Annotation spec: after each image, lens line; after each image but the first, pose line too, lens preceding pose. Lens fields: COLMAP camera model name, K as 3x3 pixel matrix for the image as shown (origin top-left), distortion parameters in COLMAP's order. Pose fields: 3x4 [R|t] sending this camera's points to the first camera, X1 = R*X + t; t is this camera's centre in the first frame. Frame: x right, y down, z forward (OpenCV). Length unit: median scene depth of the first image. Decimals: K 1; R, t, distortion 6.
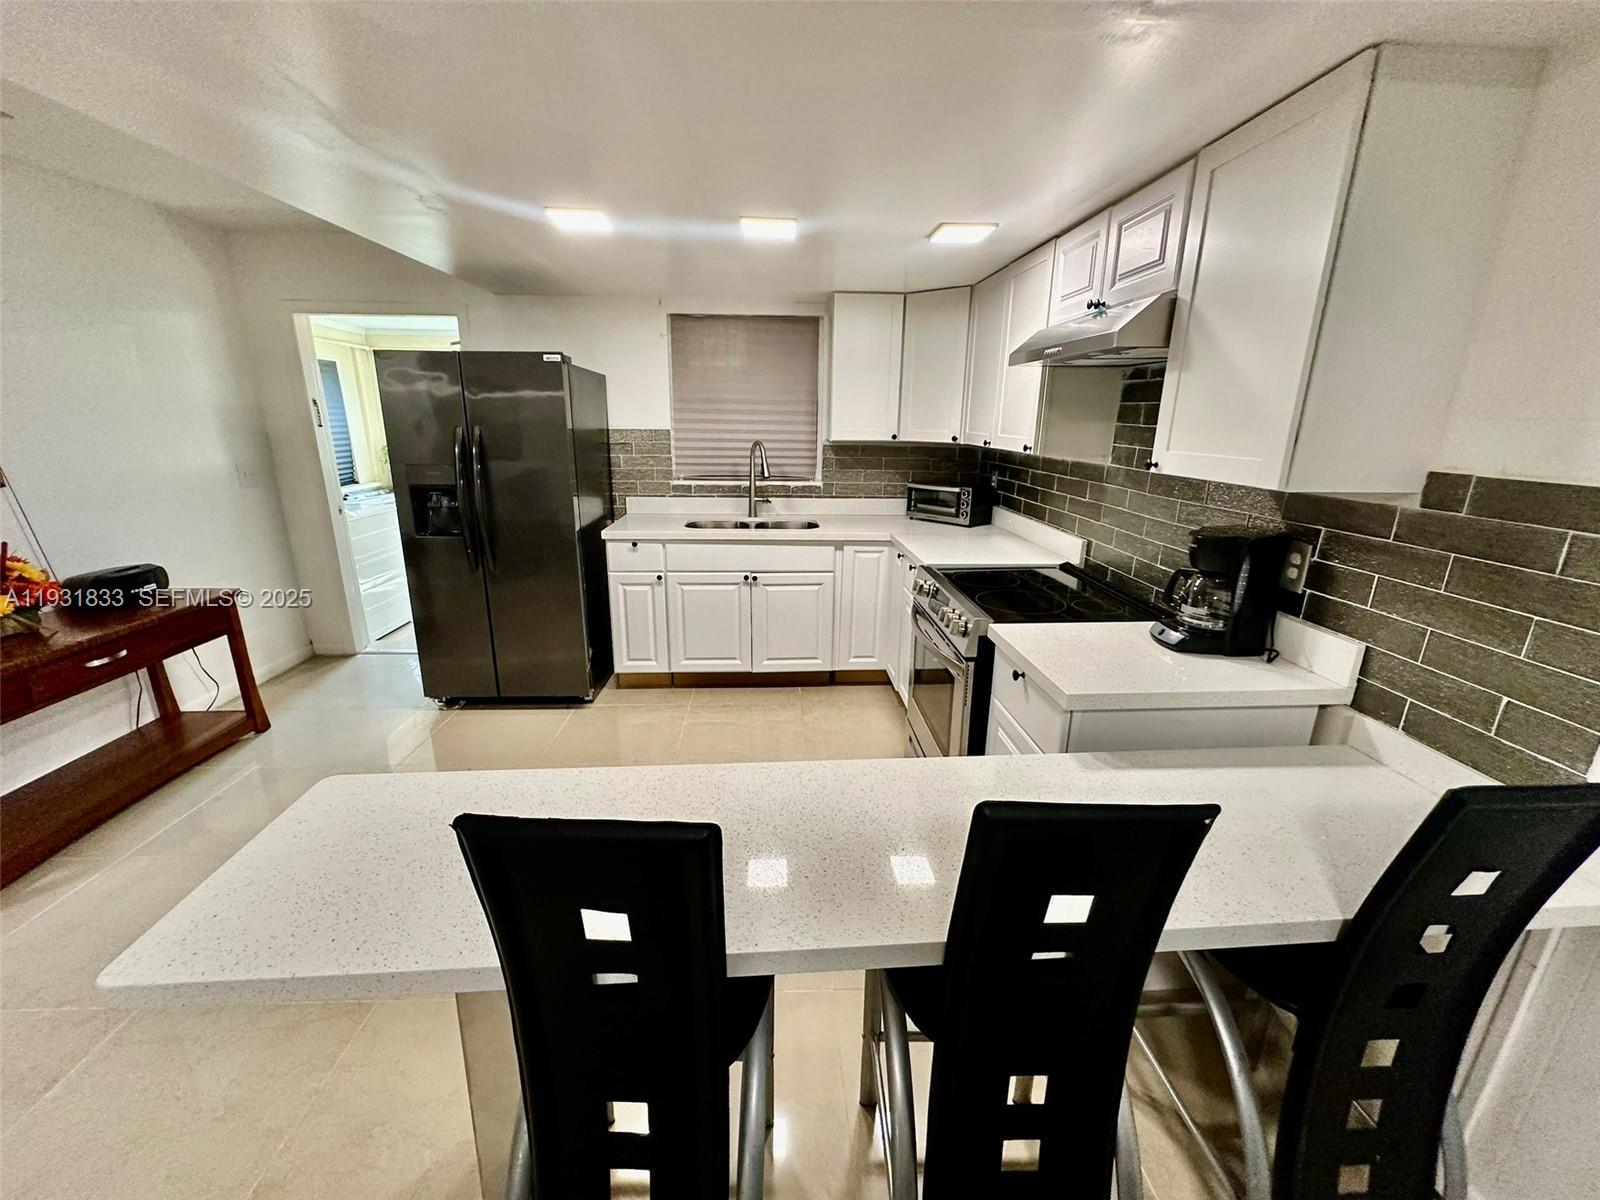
lens RADIAL K [[640.3, 0, 798.0], [0, 640.3, 599.6], [0, 0, 1]] dist [-0.003661, 0.000996]
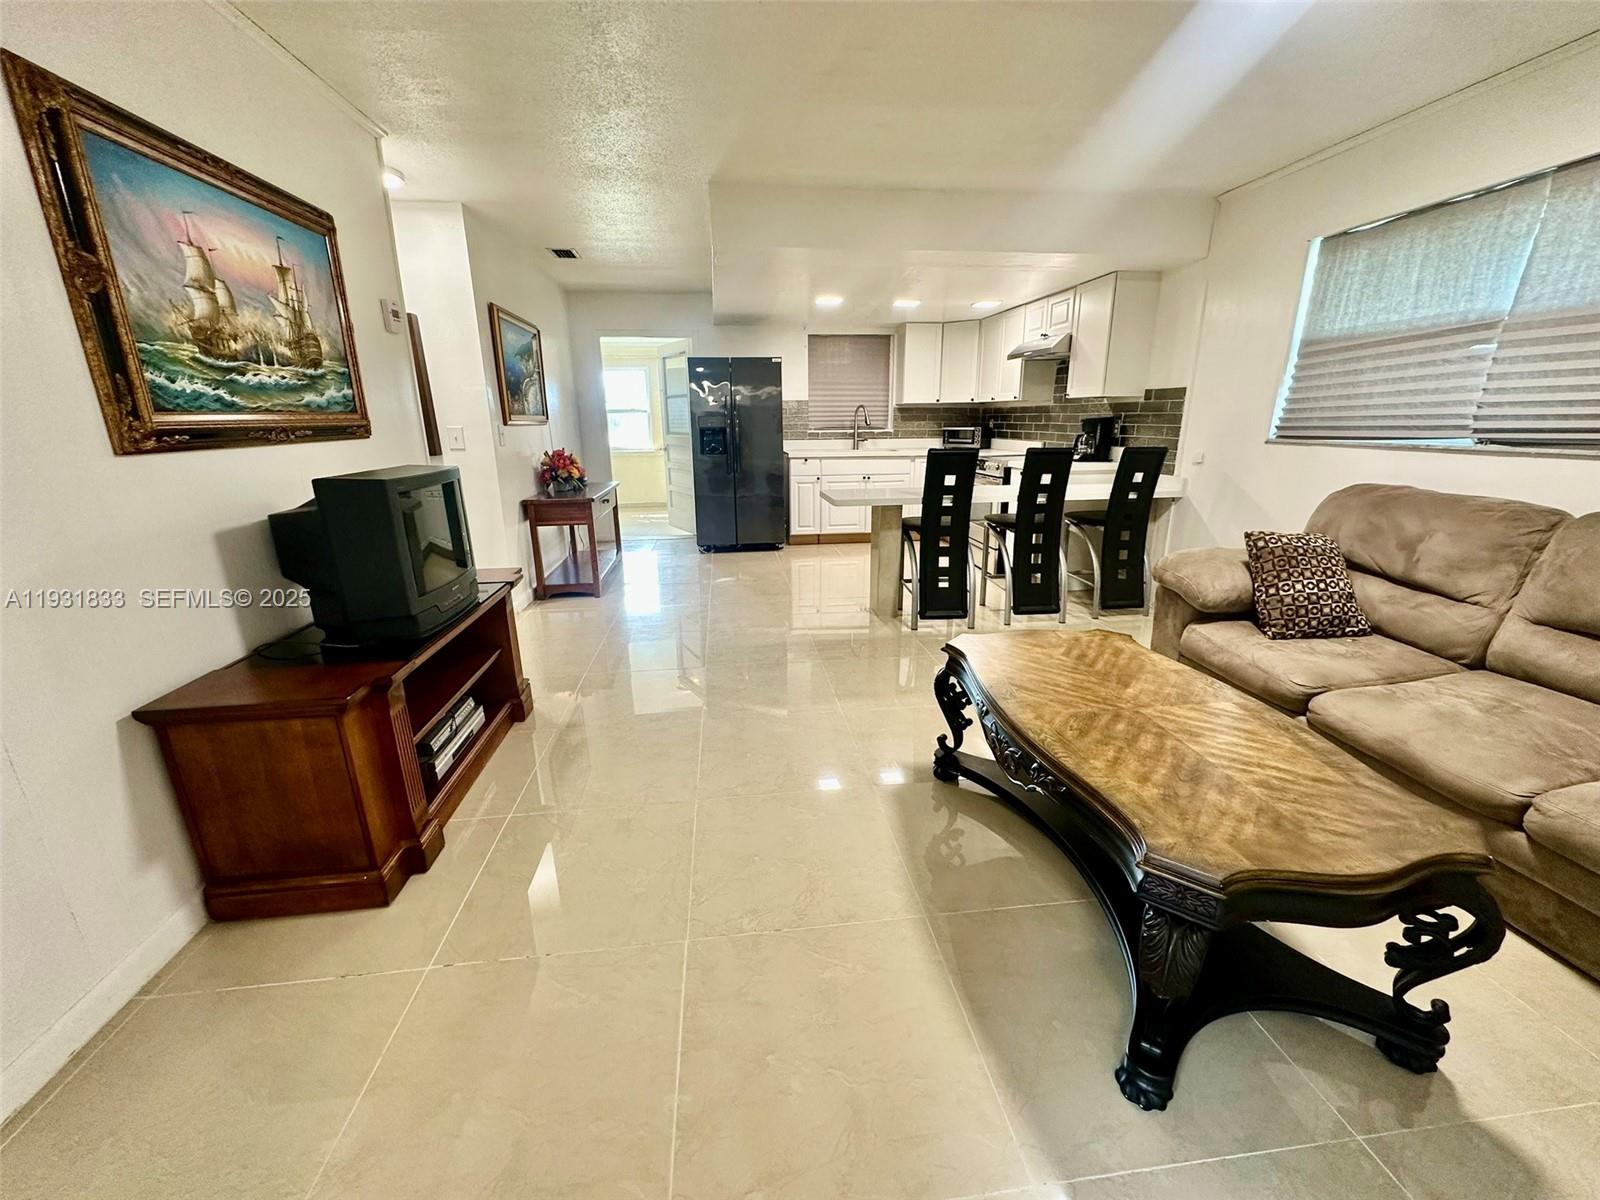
lens RADIAL K [[640.3, 0, 799.7], [0, 640.3, 595.9], [0, 0, 1]] dist [-0.003661, 0.000996]
pose [[0.997134, -0.040734, 0.063750, -0.771586], [0.041015, 0.999154, -0.003101, 0.591417], [-0.063570, 0.005707, 0.997961, -1.605614]]
